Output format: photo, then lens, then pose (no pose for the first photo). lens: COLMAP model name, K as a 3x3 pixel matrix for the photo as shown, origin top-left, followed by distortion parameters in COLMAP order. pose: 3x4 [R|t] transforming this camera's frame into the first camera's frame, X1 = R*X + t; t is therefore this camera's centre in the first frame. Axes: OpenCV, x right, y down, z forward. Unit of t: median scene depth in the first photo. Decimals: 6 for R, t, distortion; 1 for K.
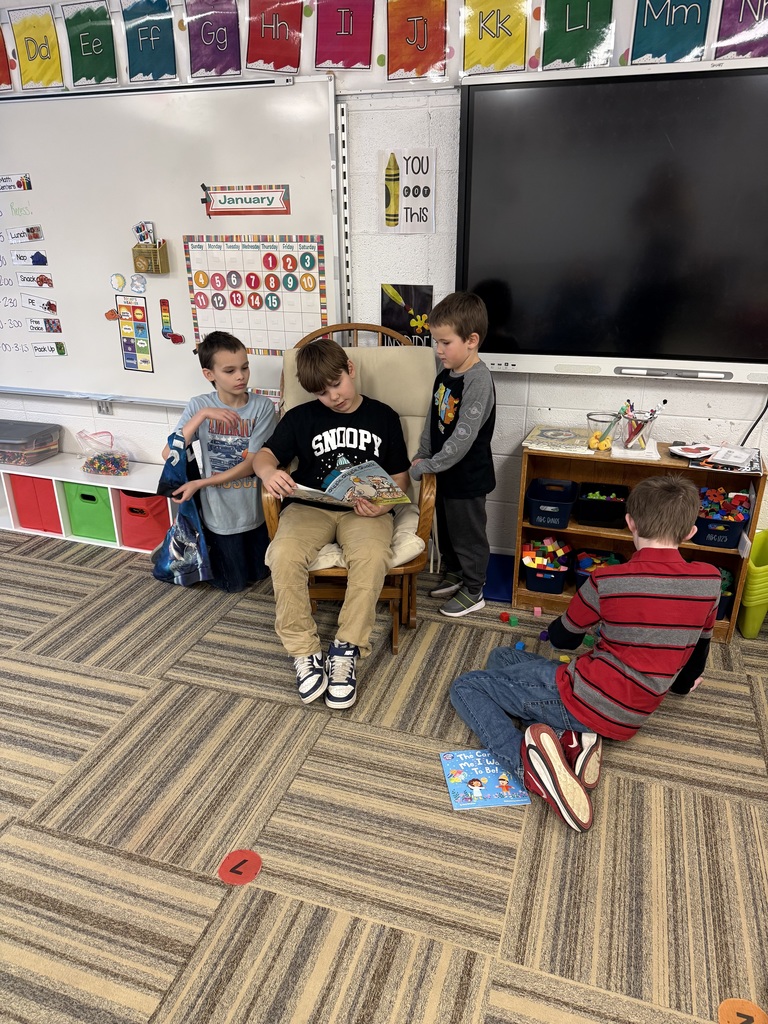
lens RADIAL K [[728.8, 0, 381.6], [0, 728.8, 507.5], [0, 0, 1]] dist [0.032649, -0.028953]
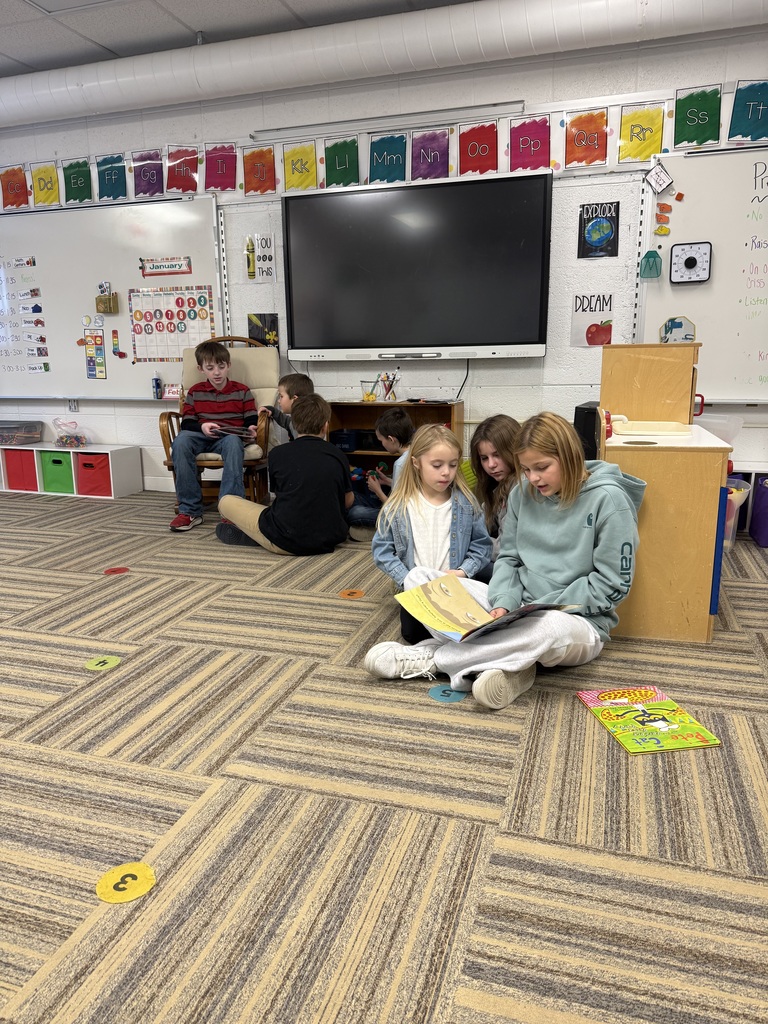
lens RADIAL K [[728.8, 0, 383.1], [0, 728.8, 516.1], [0, 0, 1]] dist [0.032649, -0.028953]
pose [[0.999943, -0.003792, 0.010001, 0.279387], [0.005596, 0.982342, -0.187011, 0.434325], [-0.009115, 0.187056, 0.982307, -0.505667]]
